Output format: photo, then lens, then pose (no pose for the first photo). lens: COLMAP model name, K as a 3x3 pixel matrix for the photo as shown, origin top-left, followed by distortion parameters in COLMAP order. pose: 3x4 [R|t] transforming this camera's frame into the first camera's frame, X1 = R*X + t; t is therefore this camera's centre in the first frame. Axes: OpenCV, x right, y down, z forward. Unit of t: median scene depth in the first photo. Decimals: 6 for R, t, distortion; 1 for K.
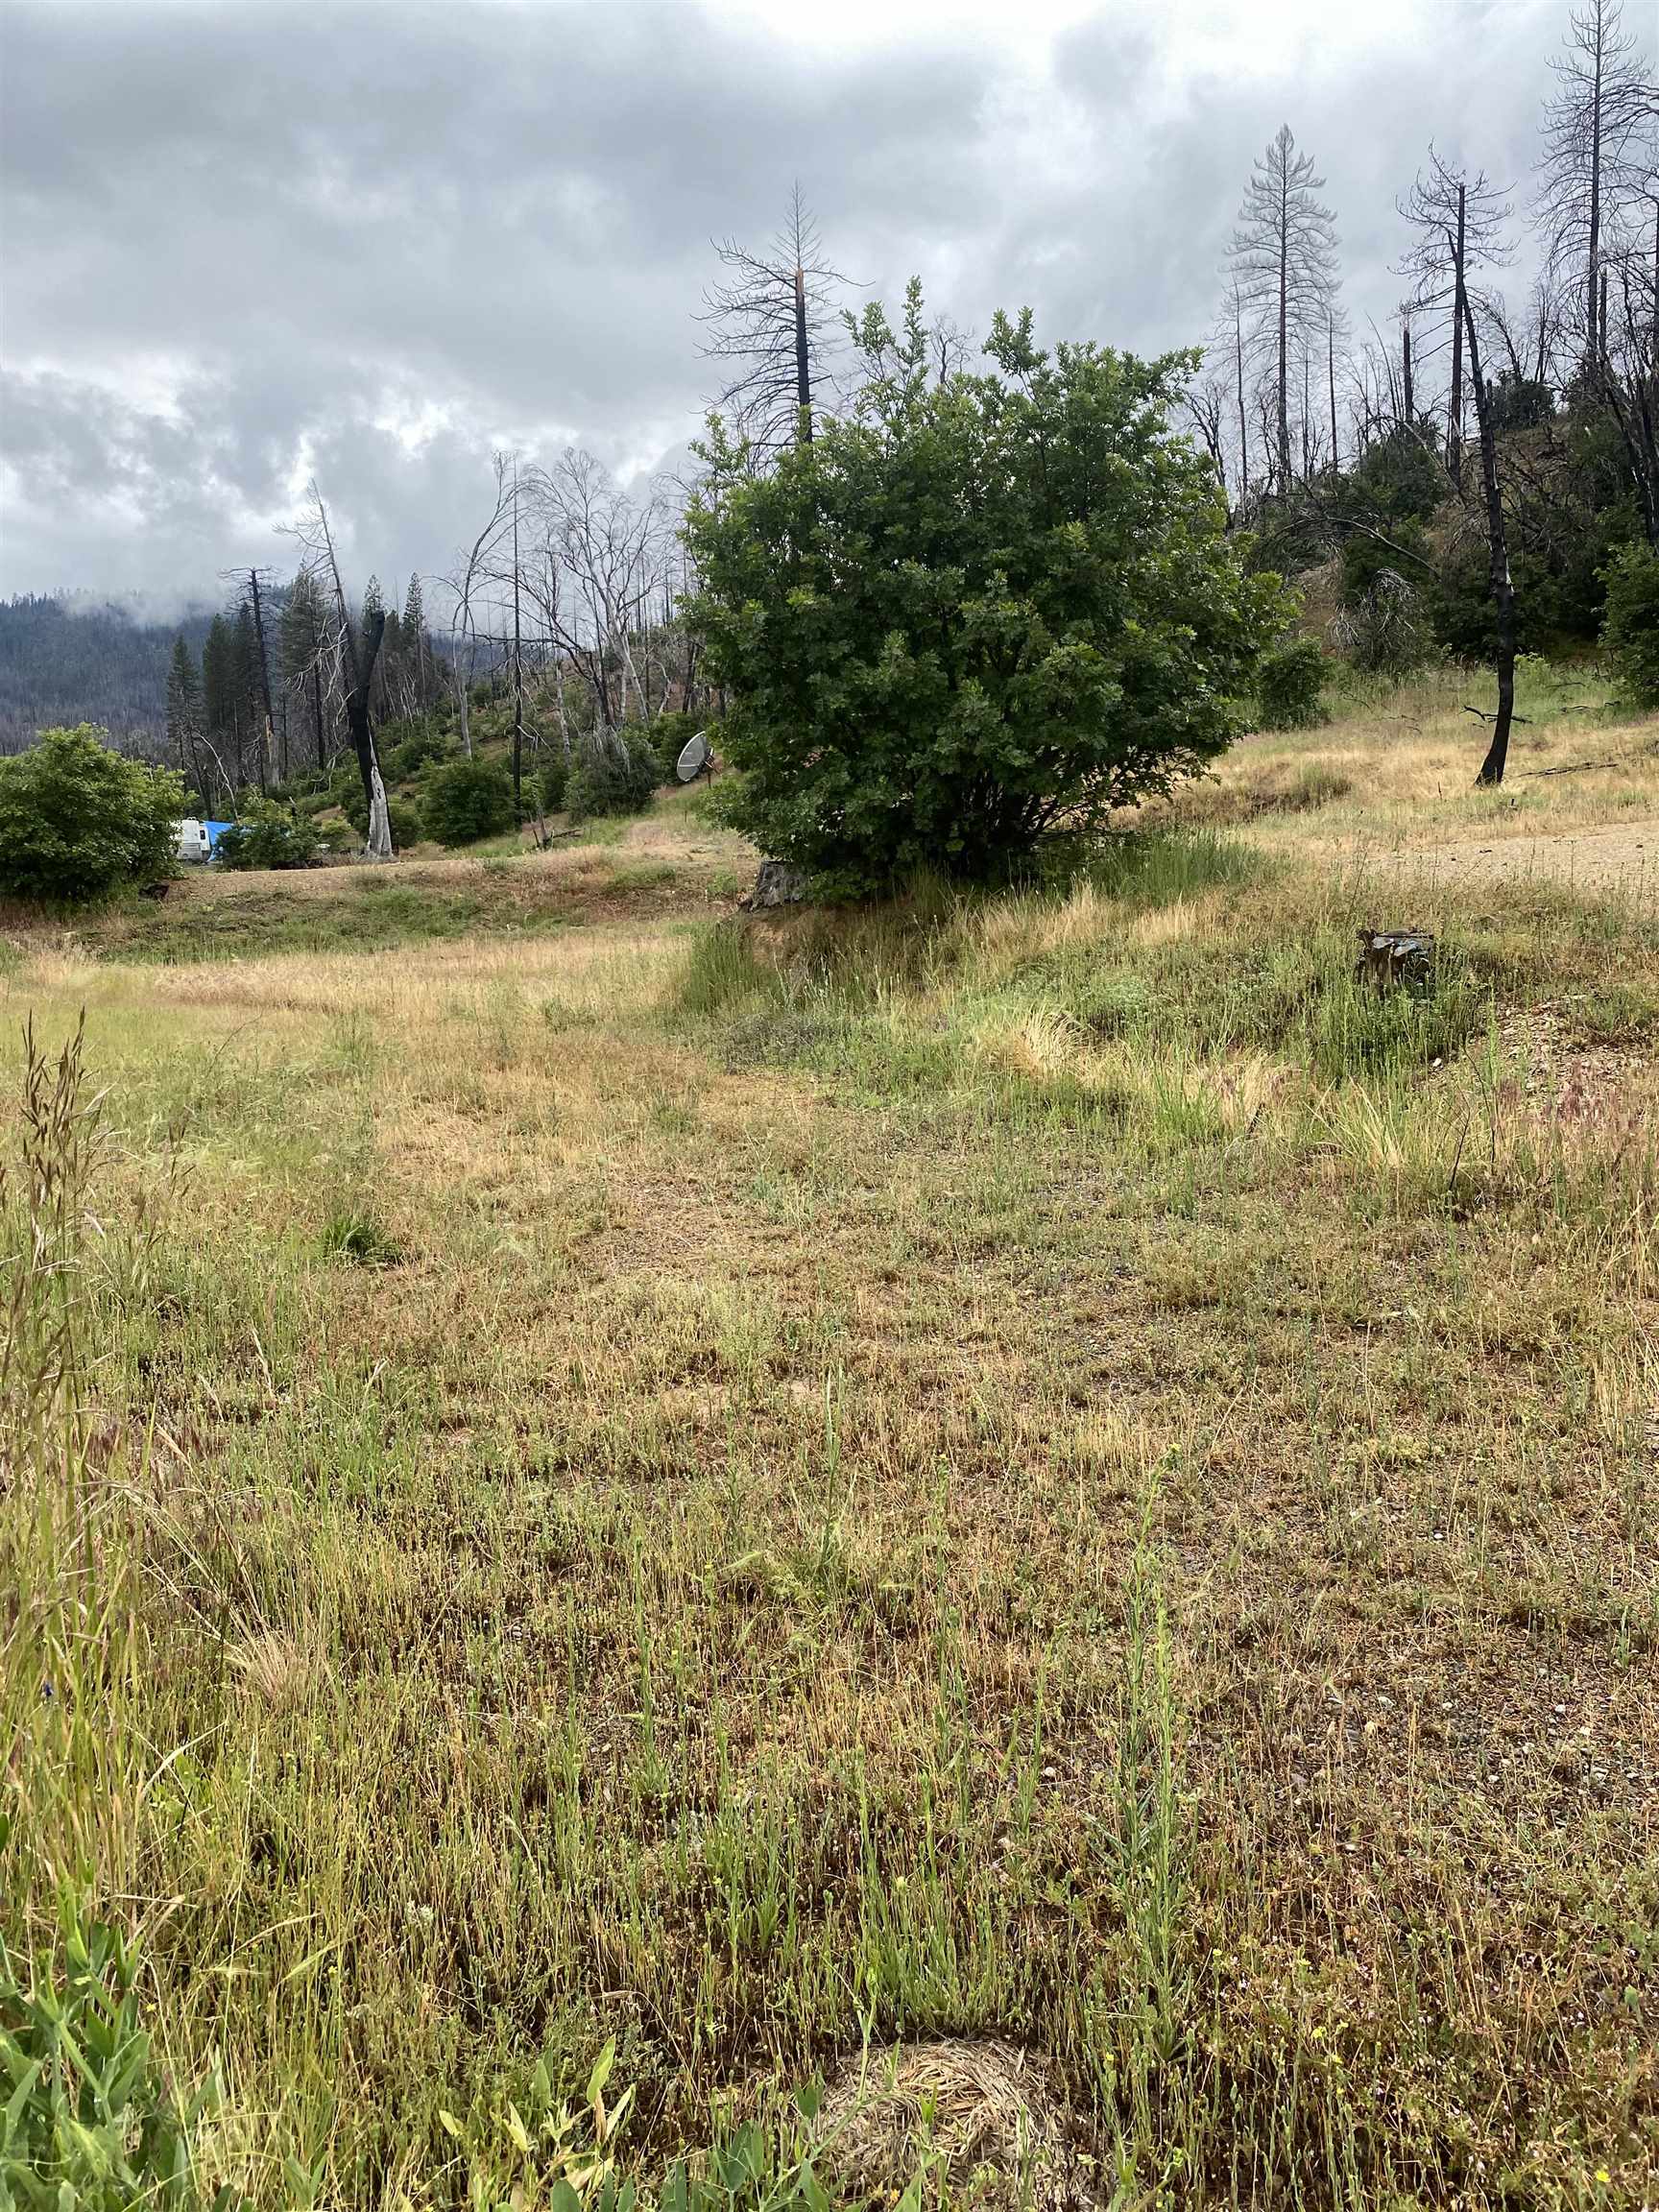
lens RADIAL K [[1717.6, 0, 853.4], [0, 1717.6, 1094.6], [0, 0, 1]] dist [0.050328, -0.034567]
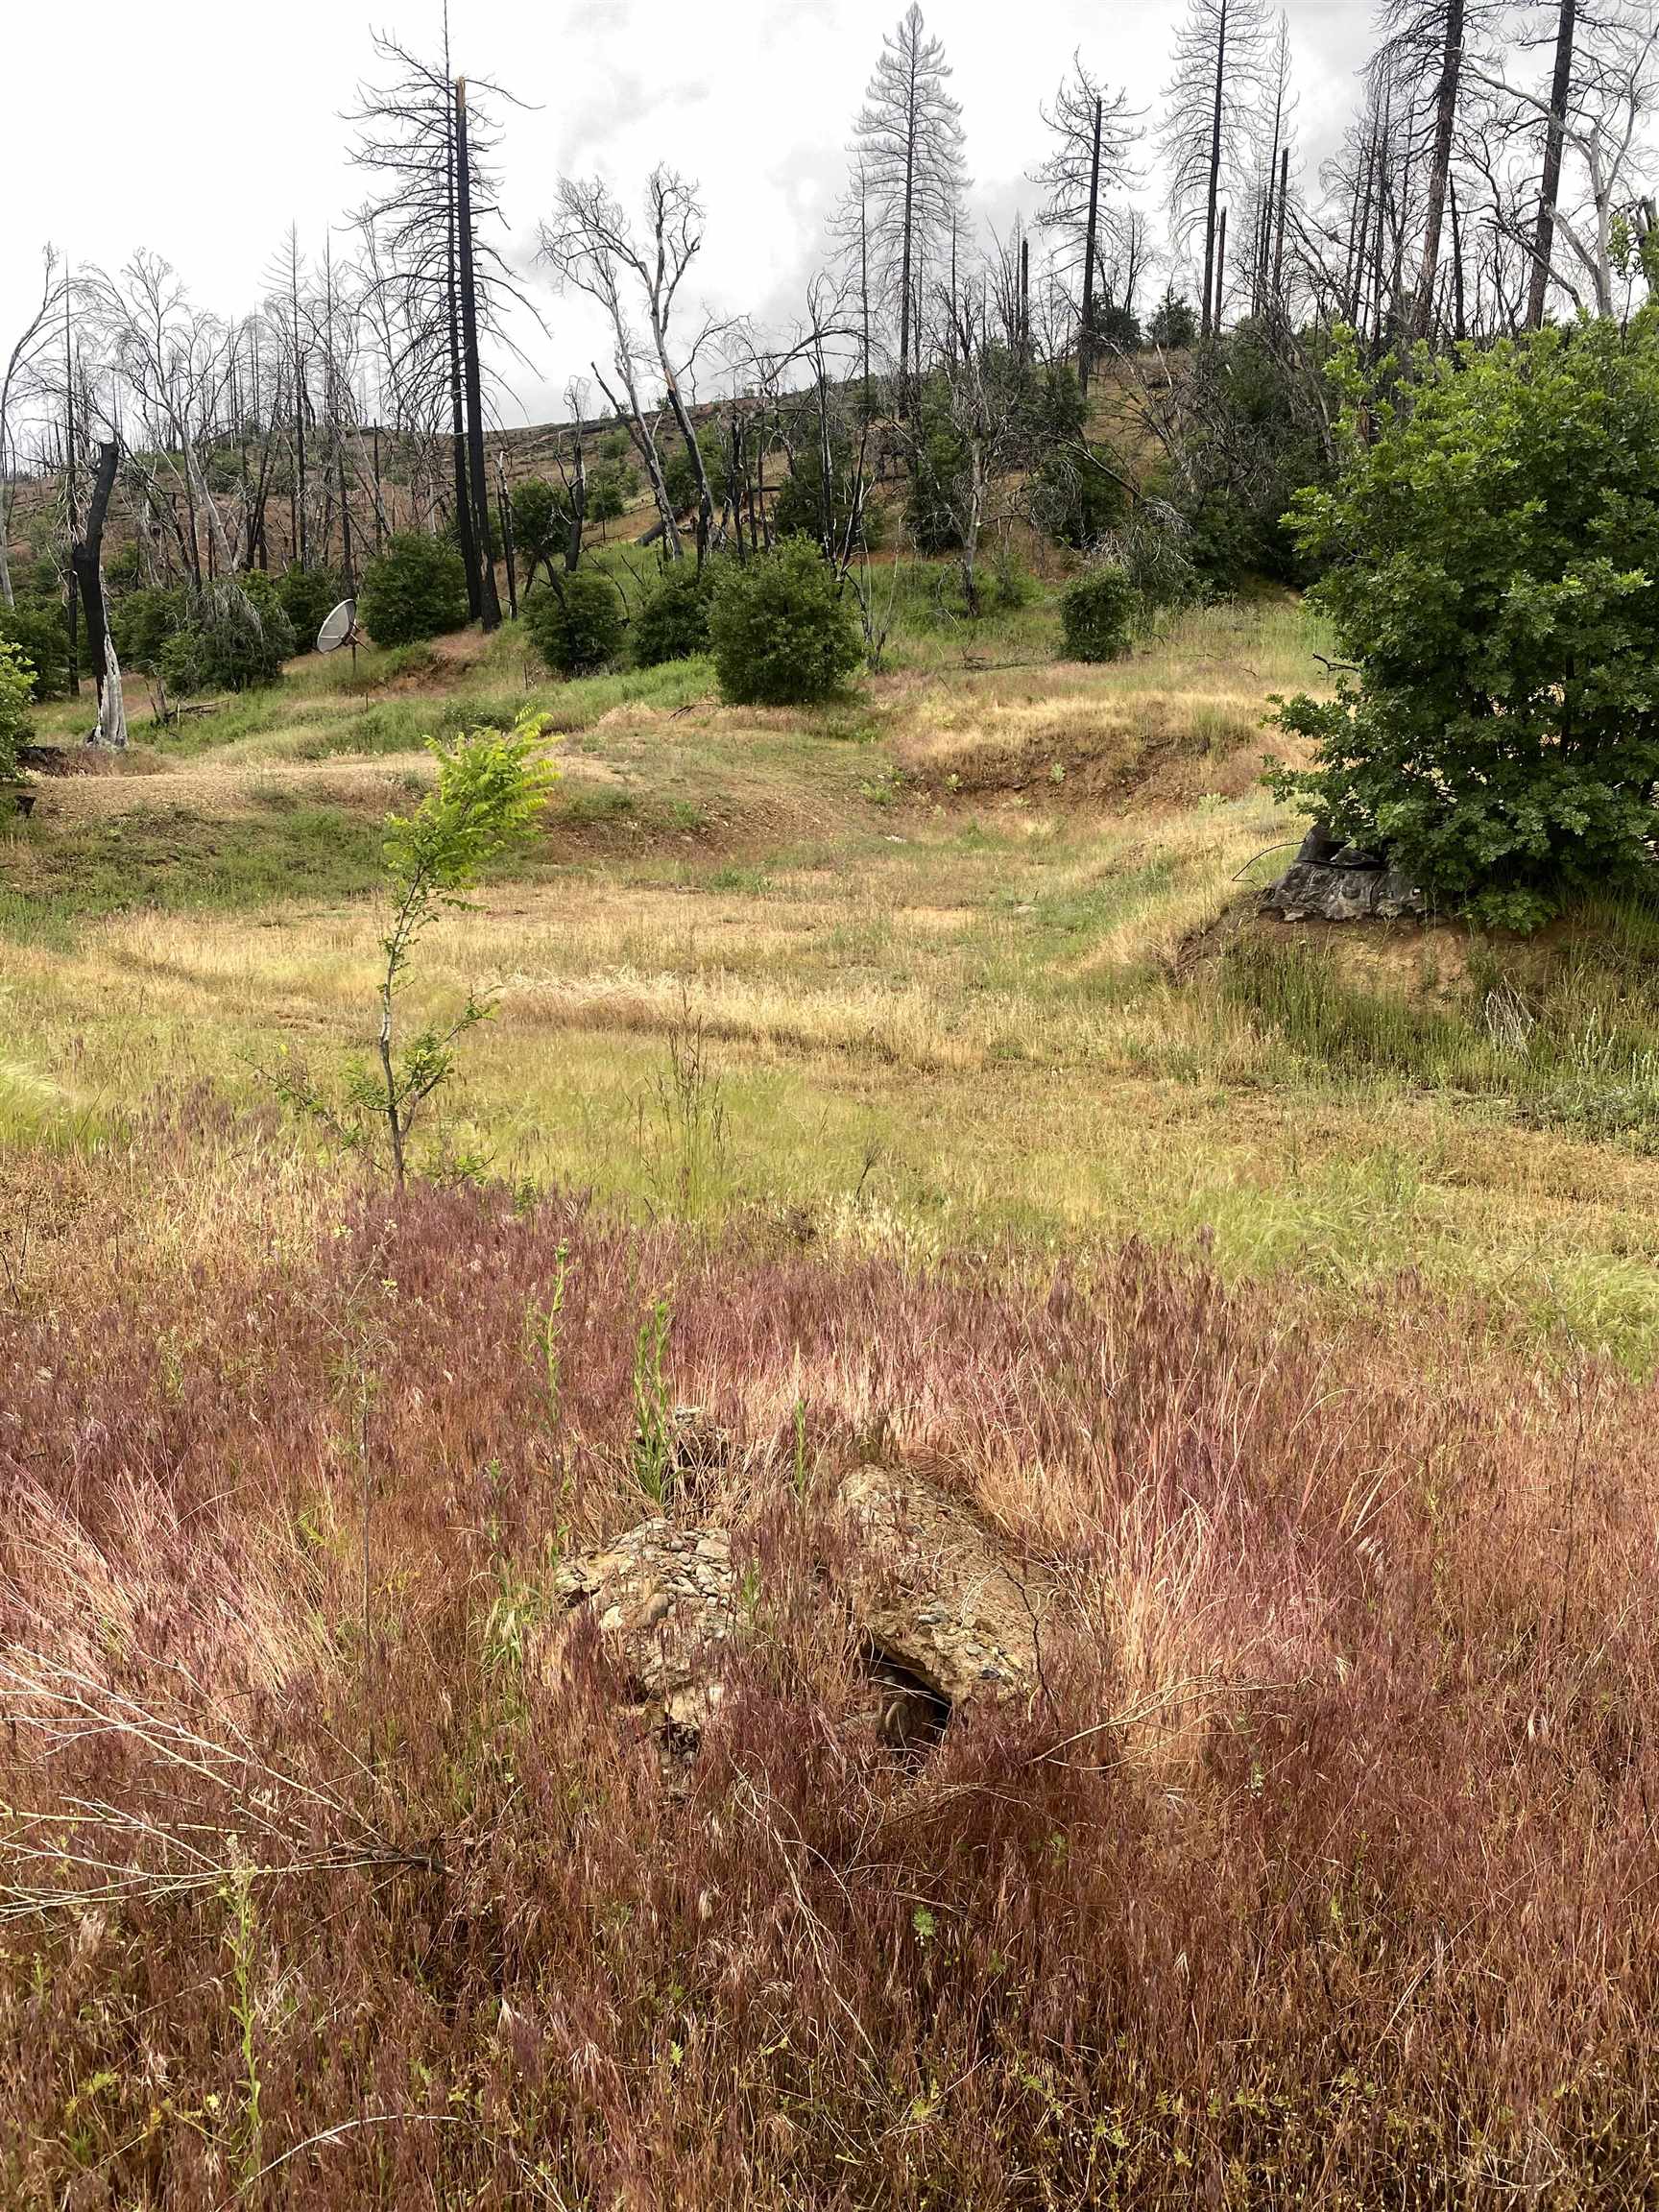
lens RADIAL K [[1717.6, 0, 821.2], [0, 1717.6, 1109.9], [0, 0, 1]] dist [0.050328, -0.034567]
pose [[0.956677, -0.011847, 0.290910, -0.101281], [-0.009985, 0.997249, 0.073446, -0.014466], [-0.290980, -0.073169, 0.953927, 0.049118]]
